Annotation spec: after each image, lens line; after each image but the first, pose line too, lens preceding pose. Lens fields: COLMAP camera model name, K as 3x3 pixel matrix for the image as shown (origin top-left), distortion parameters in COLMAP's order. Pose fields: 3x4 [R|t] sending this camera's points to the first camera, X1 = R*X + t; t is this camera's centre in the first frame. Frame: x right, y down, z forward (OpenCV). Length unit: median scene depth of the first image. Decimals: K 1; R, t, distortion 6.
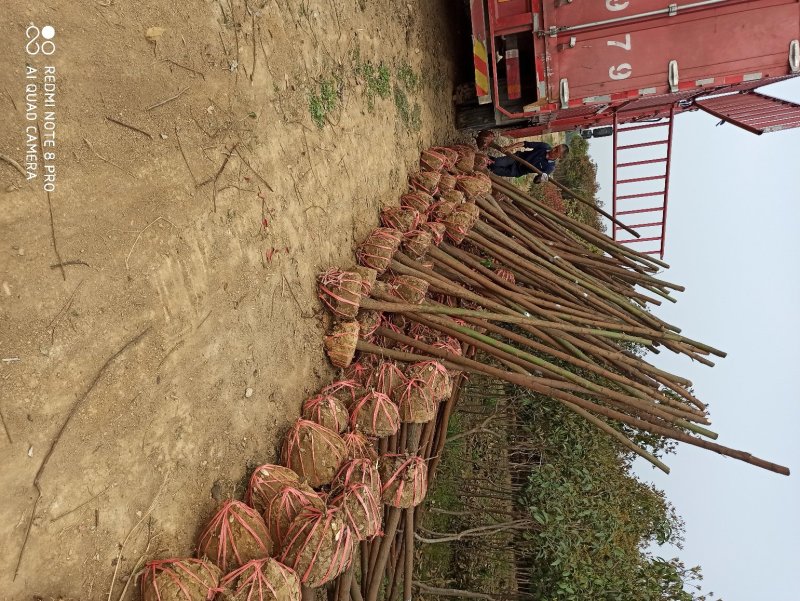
lens RADIAL K [[589.4, 0, 397.7], [0, 589.4, 311.5], [0, 0, 1]] dist [0.052700, -0.026489]
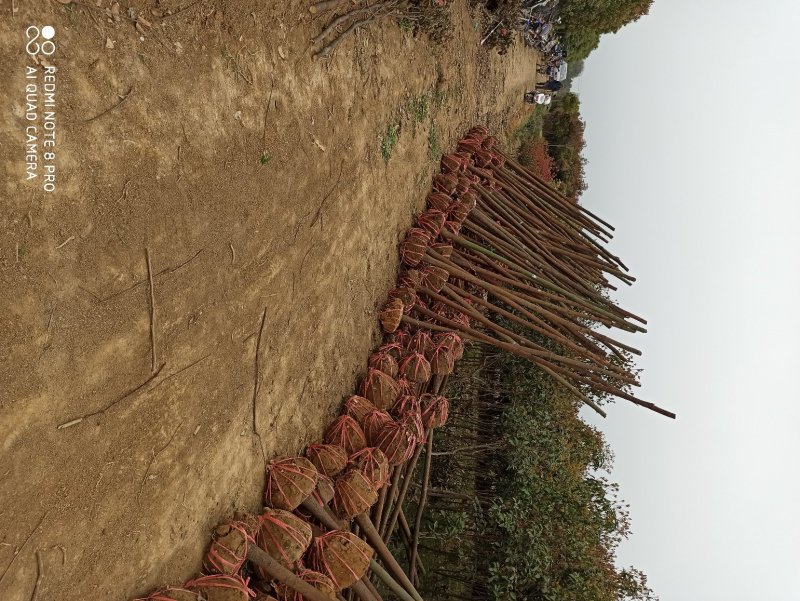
lens RADIAL K [[589.4, 0, 397.7], [0, 589.4, 311.5], [0, 0, 1]] dist [0.052700, -0.026489]
pose [[0.995991, 0.072376, 0.052568, -0.116653], [-0.077750, 0.991035, 0.108646, -0.086758], [-0.044233, -0.112298, 0.992690, -0.324655]]
